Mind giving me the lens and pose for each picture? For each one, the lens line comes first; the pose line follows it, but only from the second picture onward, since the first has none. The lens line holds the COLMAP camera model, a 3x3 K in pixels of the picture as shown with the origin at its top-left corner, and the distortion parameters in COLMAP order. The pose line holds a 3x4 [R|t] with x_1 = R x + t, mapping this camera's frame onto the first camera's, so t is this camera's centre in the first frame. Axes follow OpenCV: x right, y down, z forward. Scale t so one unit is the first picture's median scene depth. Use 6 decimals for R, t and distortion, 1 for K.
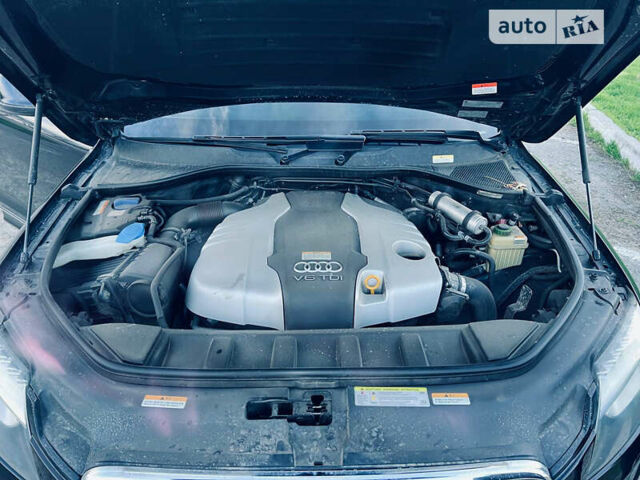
lens RADIAL K [[476.8, 0, 321.0], [0, 476.8, 251.2], [0, 0, 1]] dist [0.045722, -0.050939]
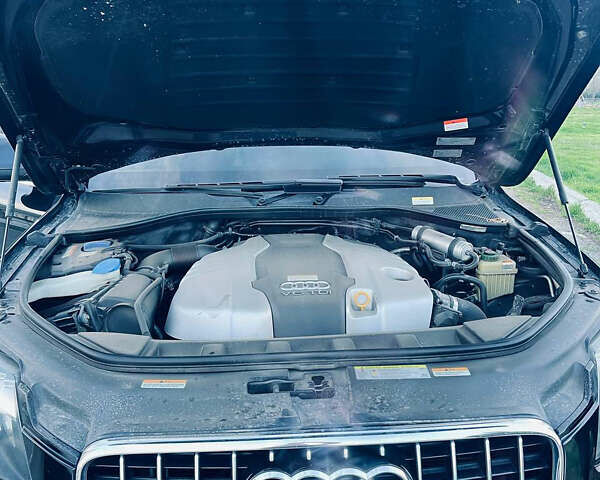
lens RADIAL K [[595.9, 0, 302.7], [0, 595.9, 248.7], [0, 0, 1]] dist [0.089562, -0.171457]
pose [[0.998483, -0.030648, 0.045738, -0.063305], [0.041150, 0.967337, -0.250132, 0.257329], [-0.036578, 0.251634, 0.967131, -0.191486]]
